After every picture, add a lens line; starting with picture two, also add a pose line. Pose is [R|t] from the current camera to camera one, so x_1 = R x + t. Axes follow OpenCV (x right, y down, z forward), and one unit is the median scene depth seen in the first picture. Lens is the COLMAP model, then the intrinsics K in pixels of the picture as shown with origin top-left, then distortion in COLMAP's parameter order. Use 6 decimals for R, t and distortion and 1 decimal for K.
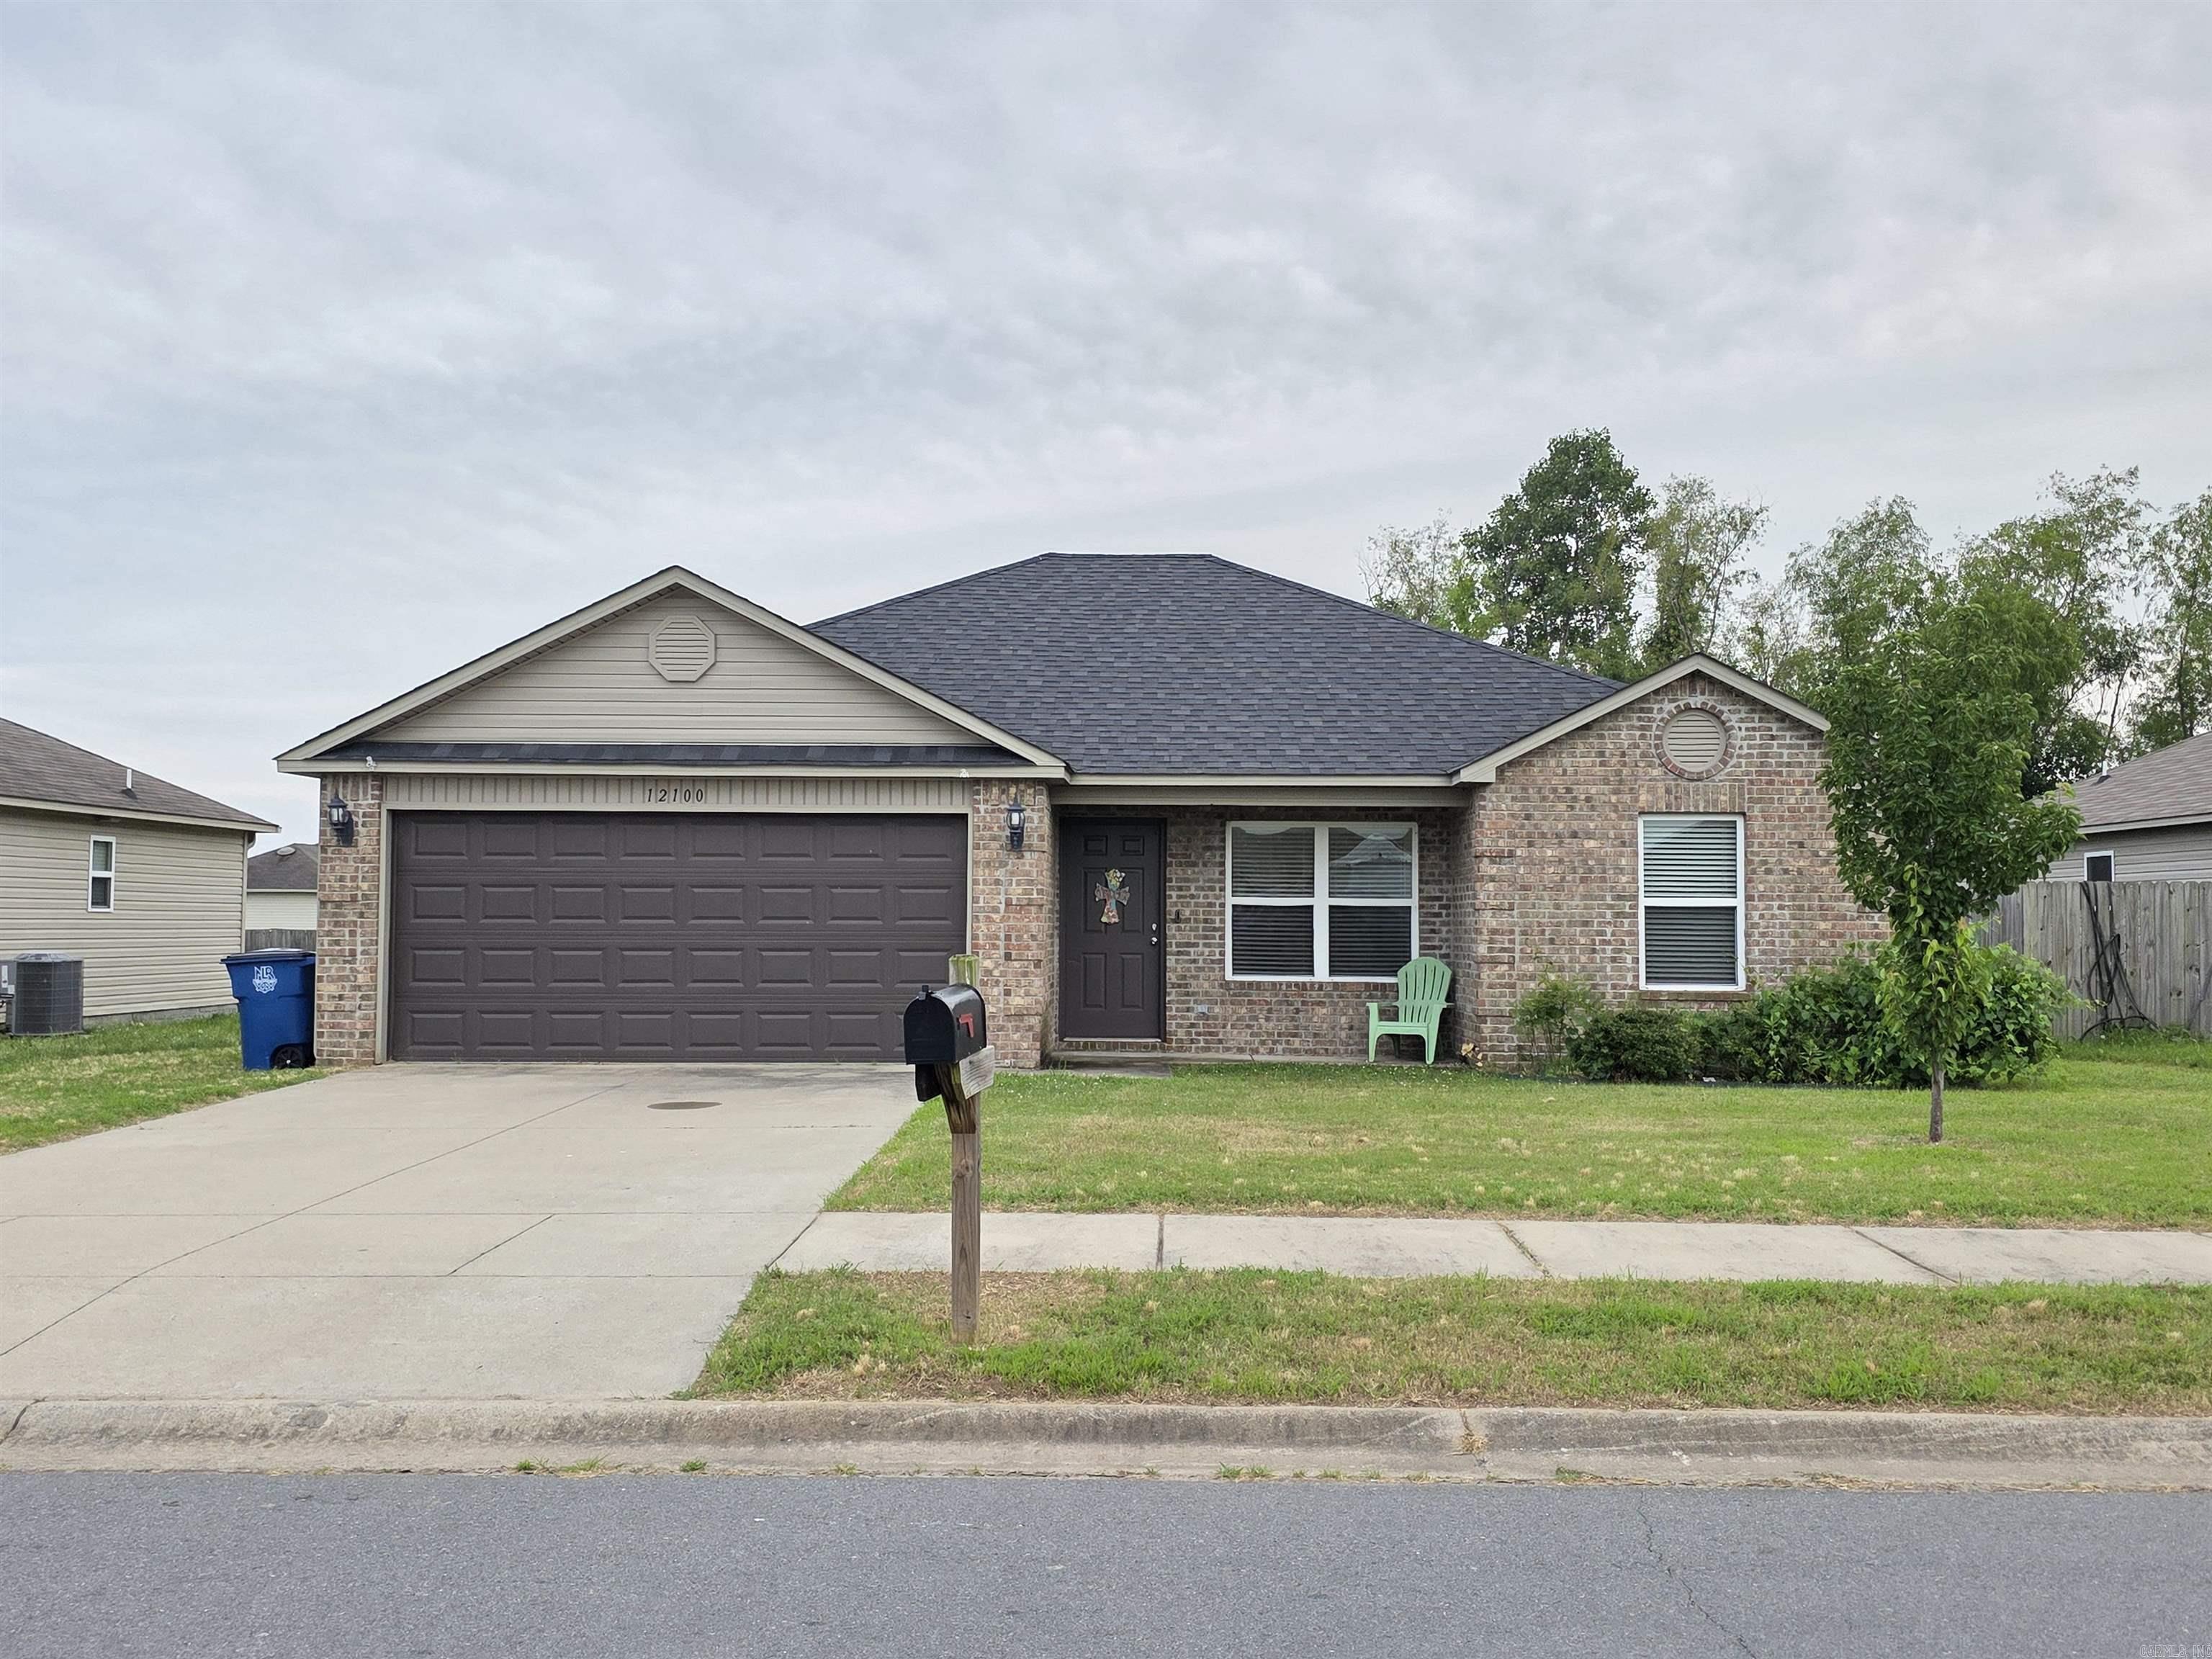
lens RADIAL K [[2141.6, 0, 1099.5], [0, 2141.6, 836.8], [0, 0, 1]] dist [0.064653, 0.000000]
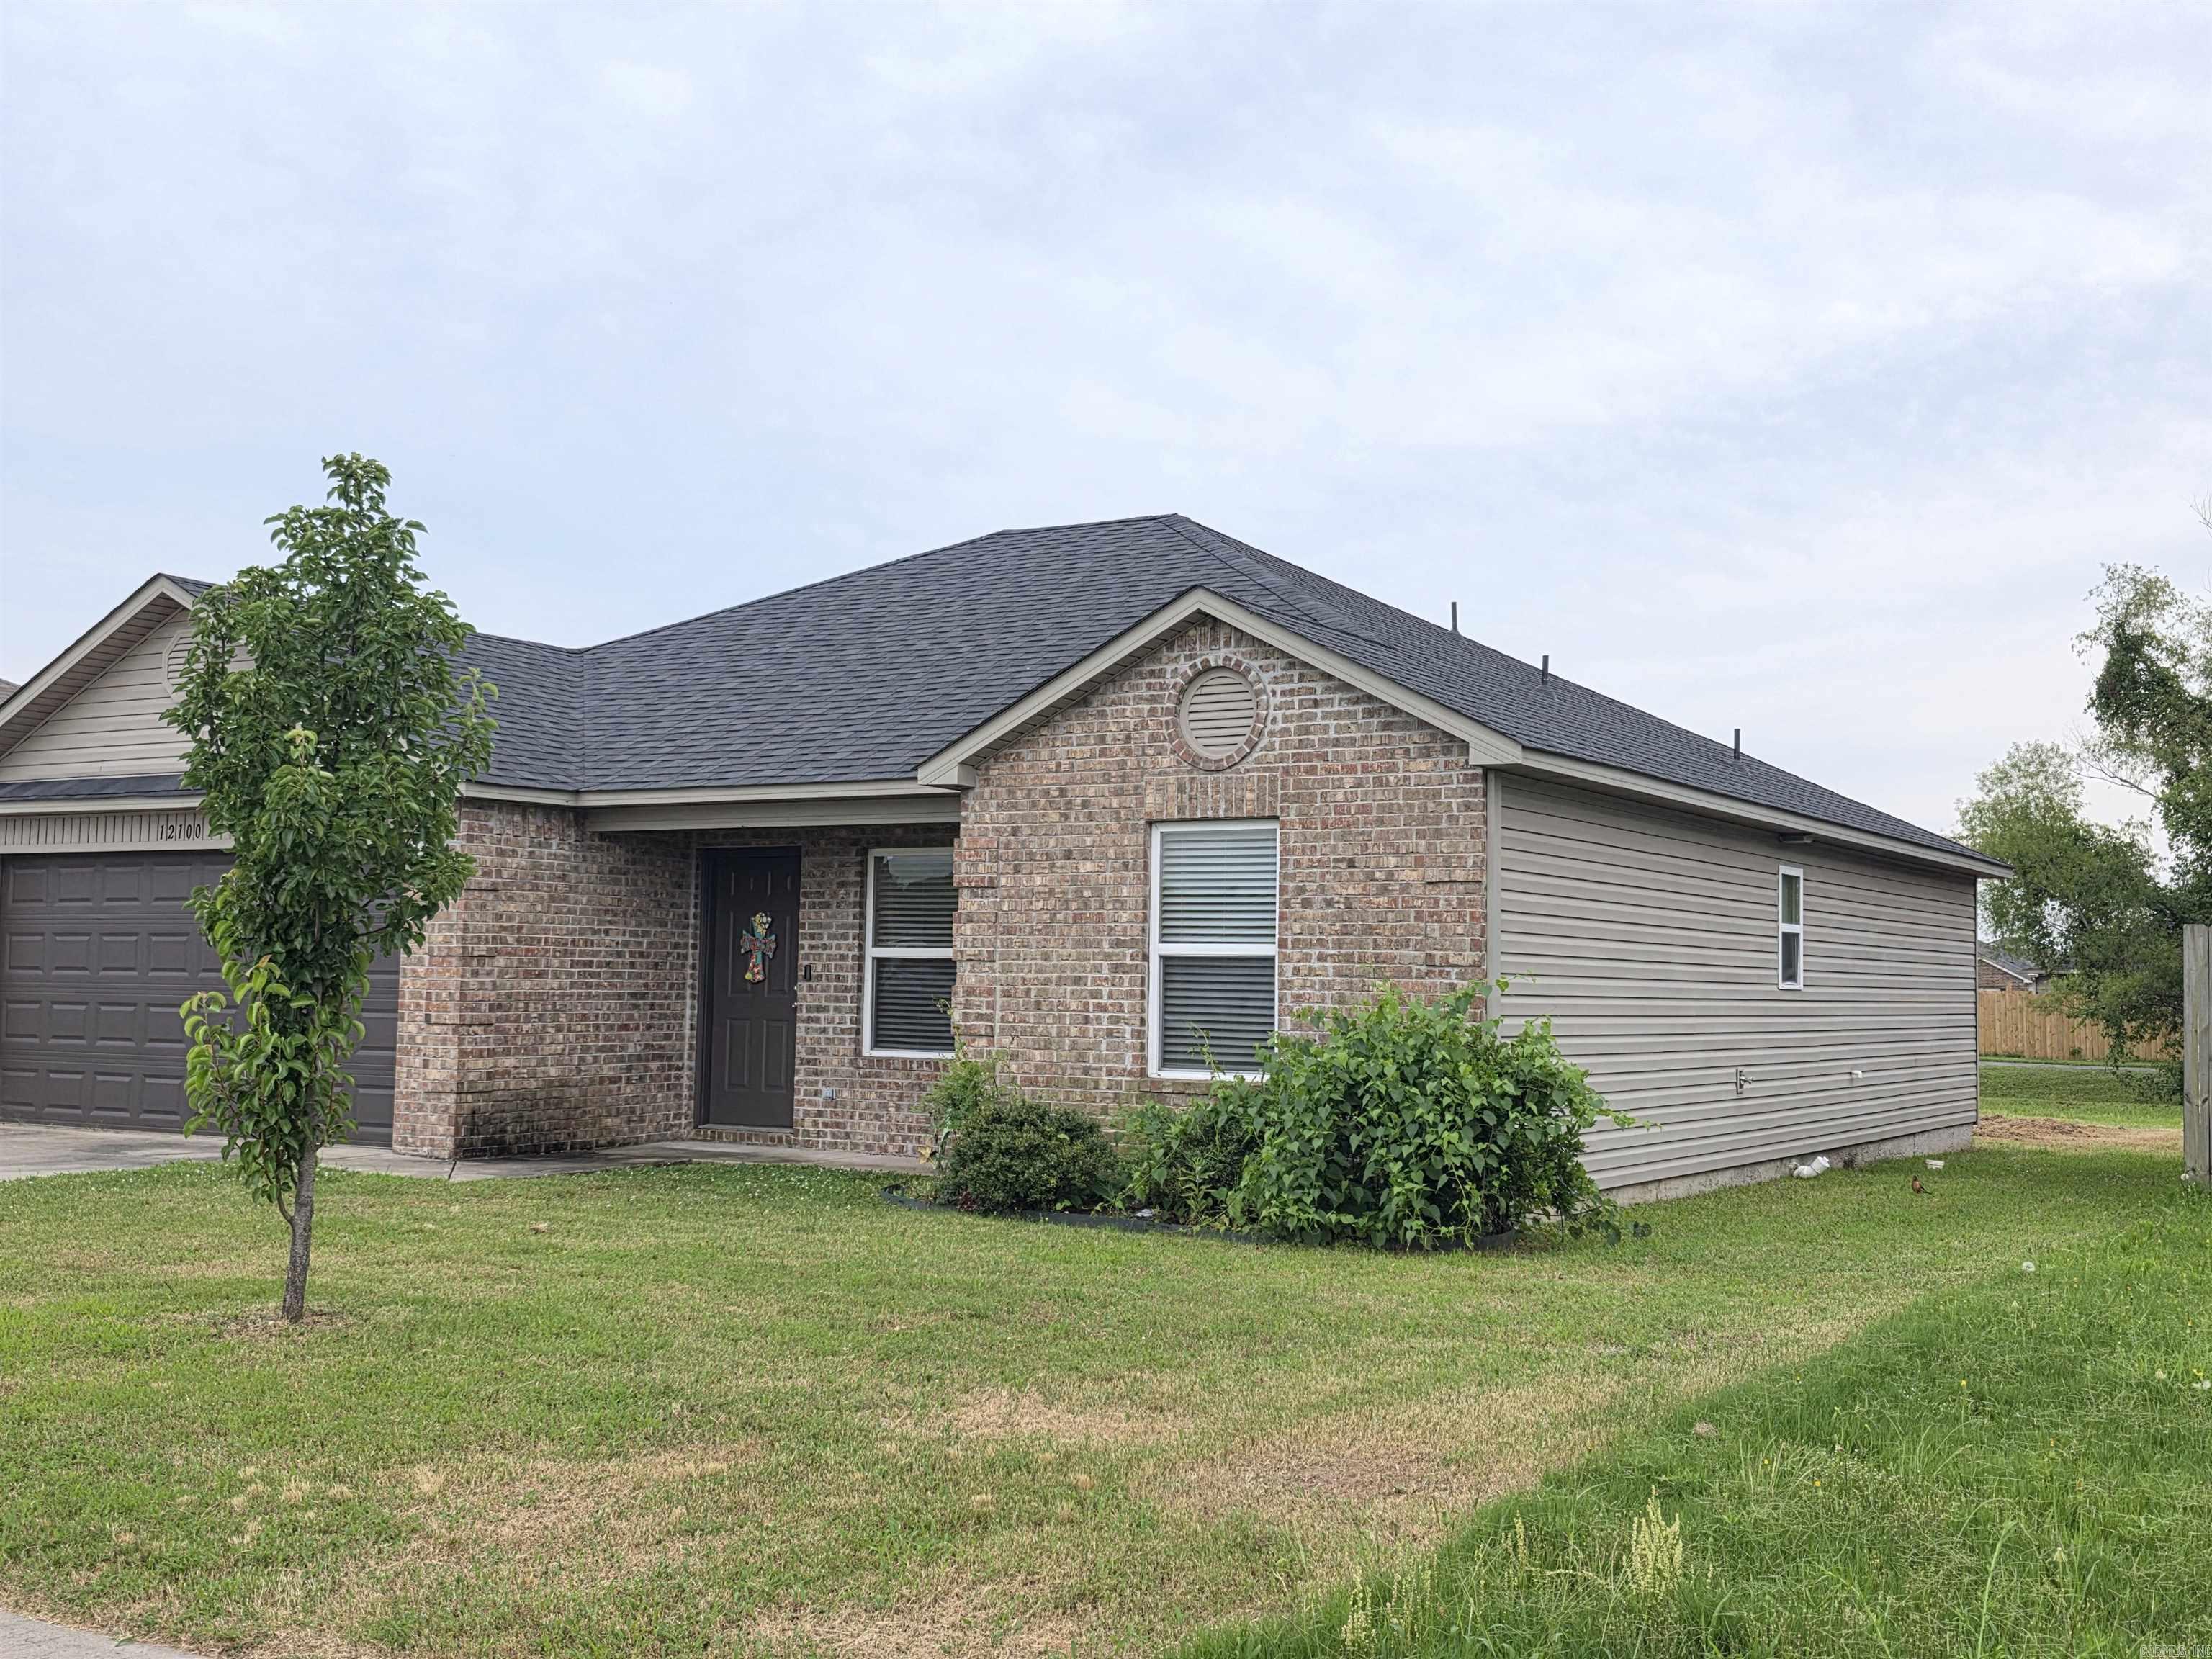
lens RADIAL K [[2349.6, 0, 1117.7], [0, 2349.6, 805.3], [0, 0, 1]] dist [0.118364, 0.000000]
pose [[0.874315, -0.030655, -0.484390, 0.611884], [0.009635, 0.998903, -0.045826, 0.018419], [0.485264, 0.035400, 0.873651, 0.333198]]
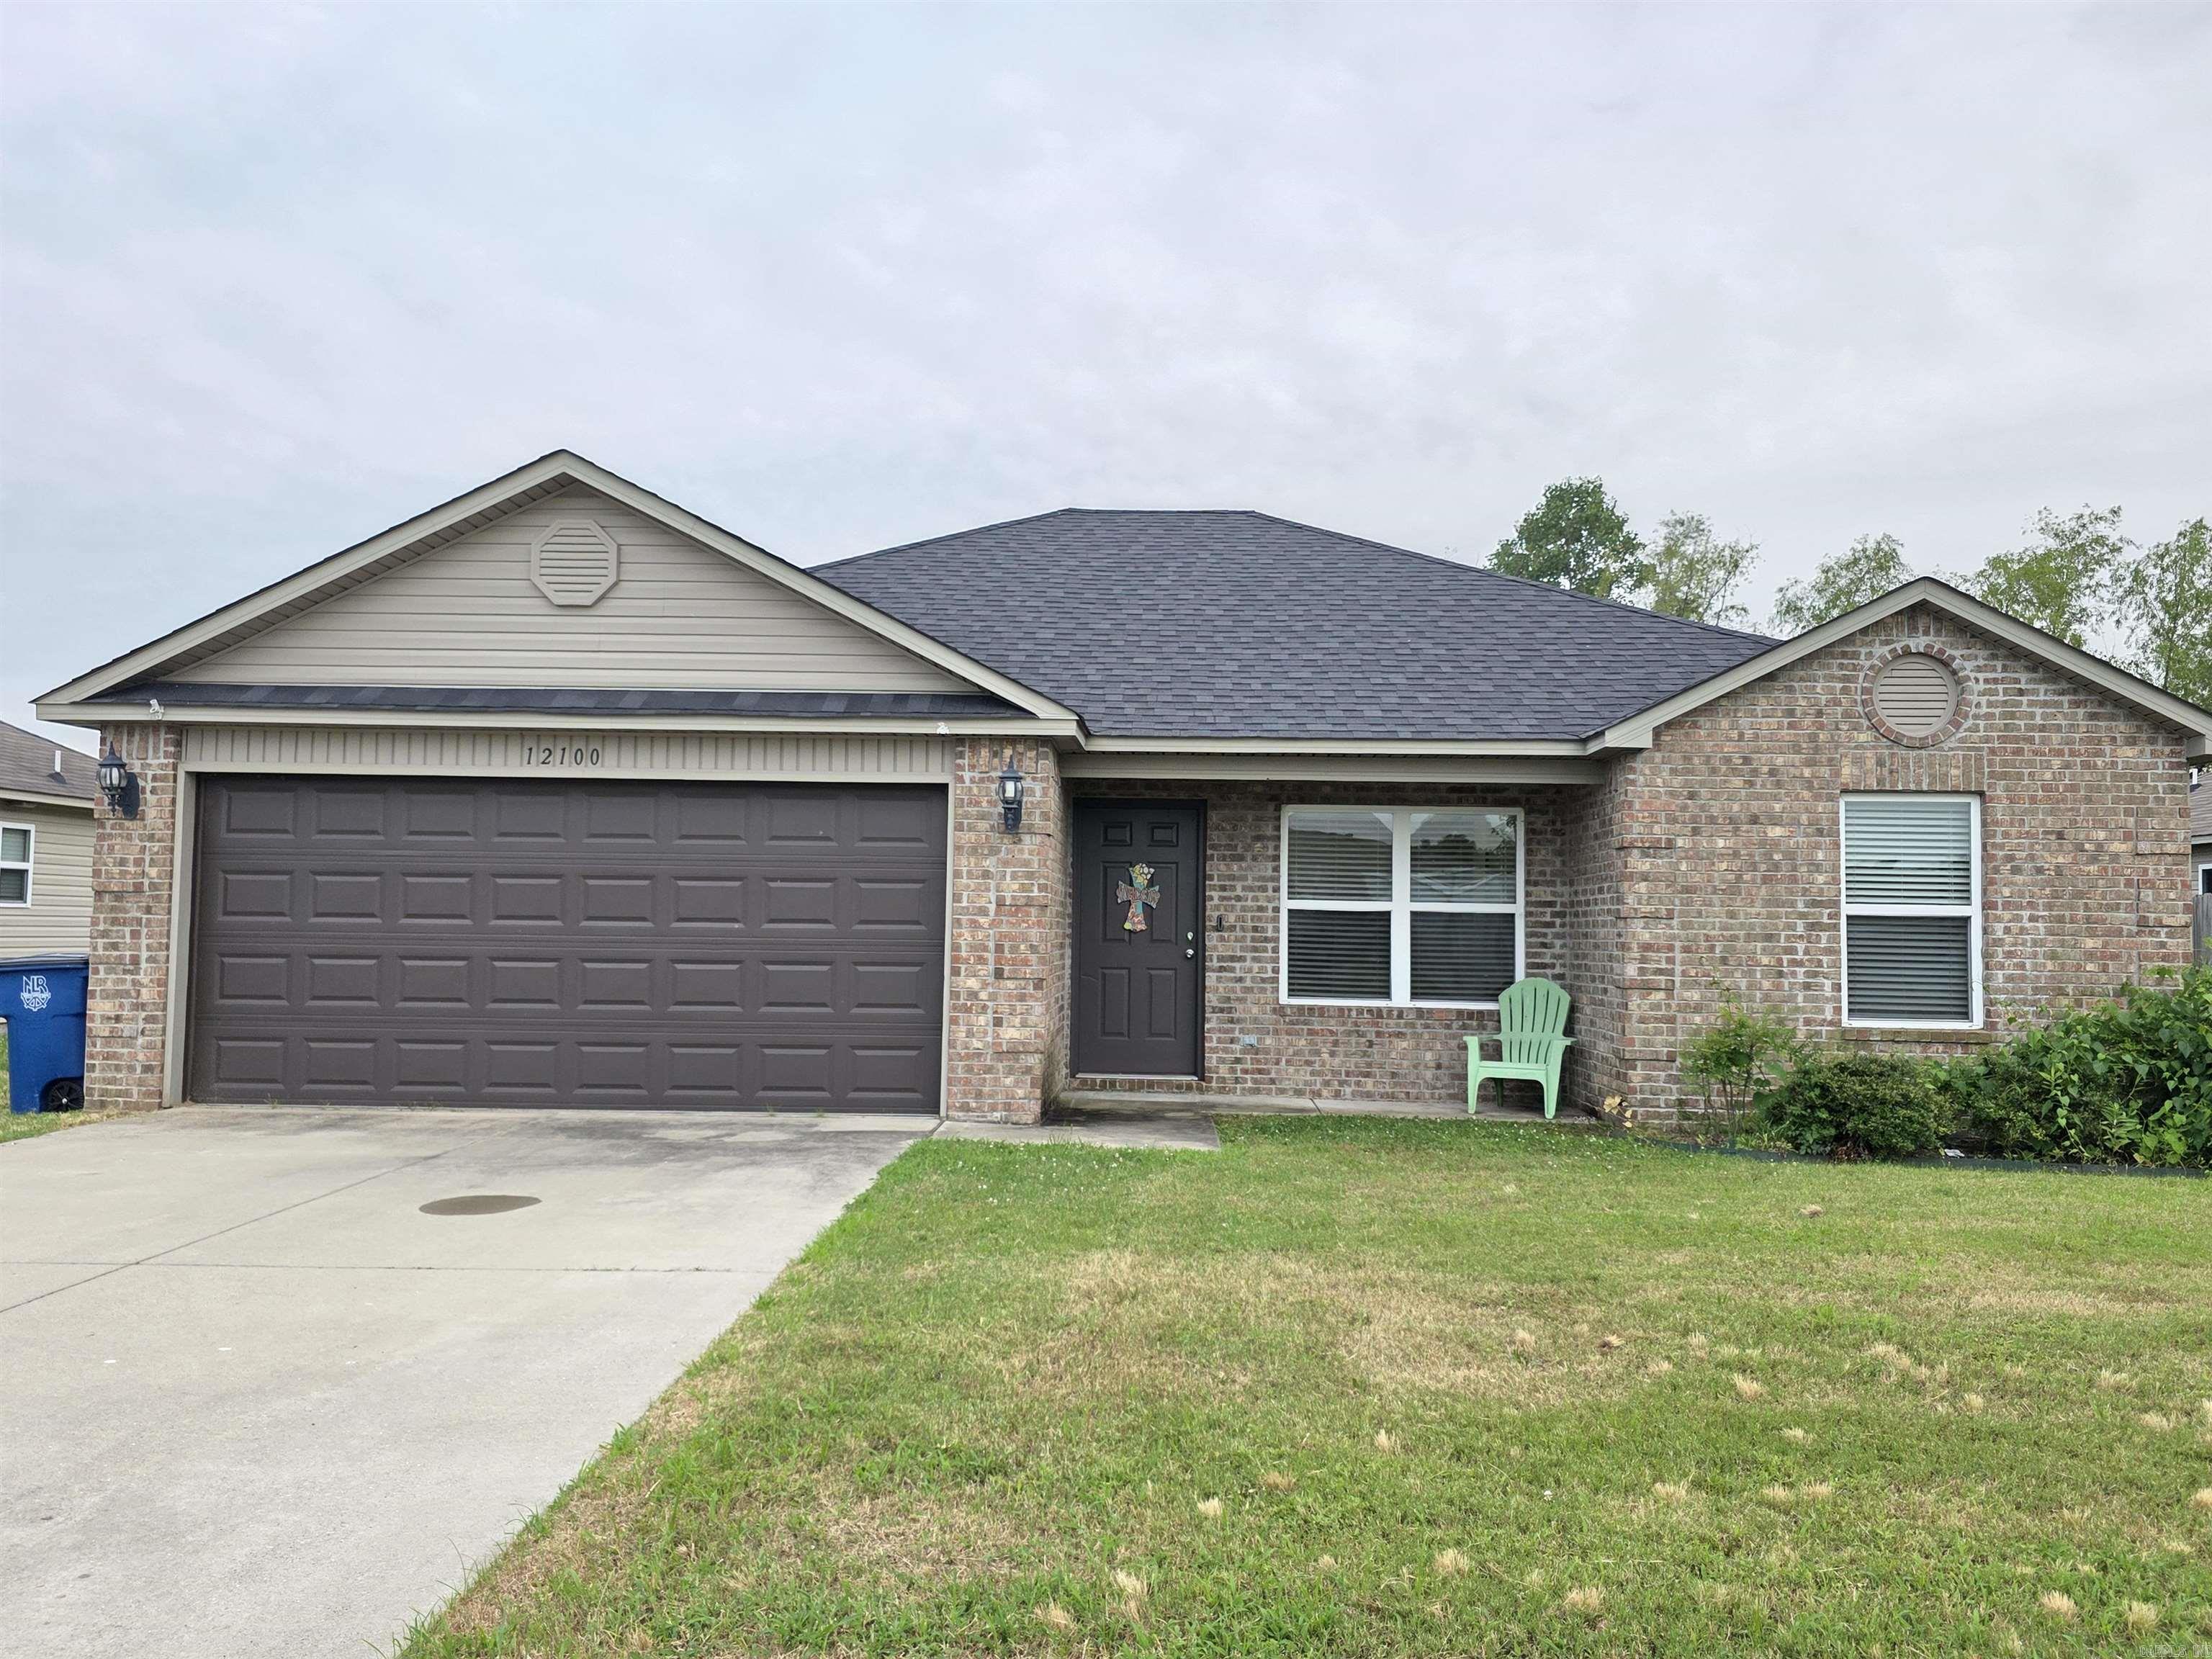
lens RADIAL K [[1778.6, 0, 1107.5], [0, 1778.6, 840.2], [0, 0, 1]] dist [0.042791, -0.034889]
pose [[0.999910, 0.009539, -0.009464, 0.000570], [-0.009645, 0.999890, -0.011300, 0.015631], [0.009356, 0.011390, 0.999891, 0.373031]]
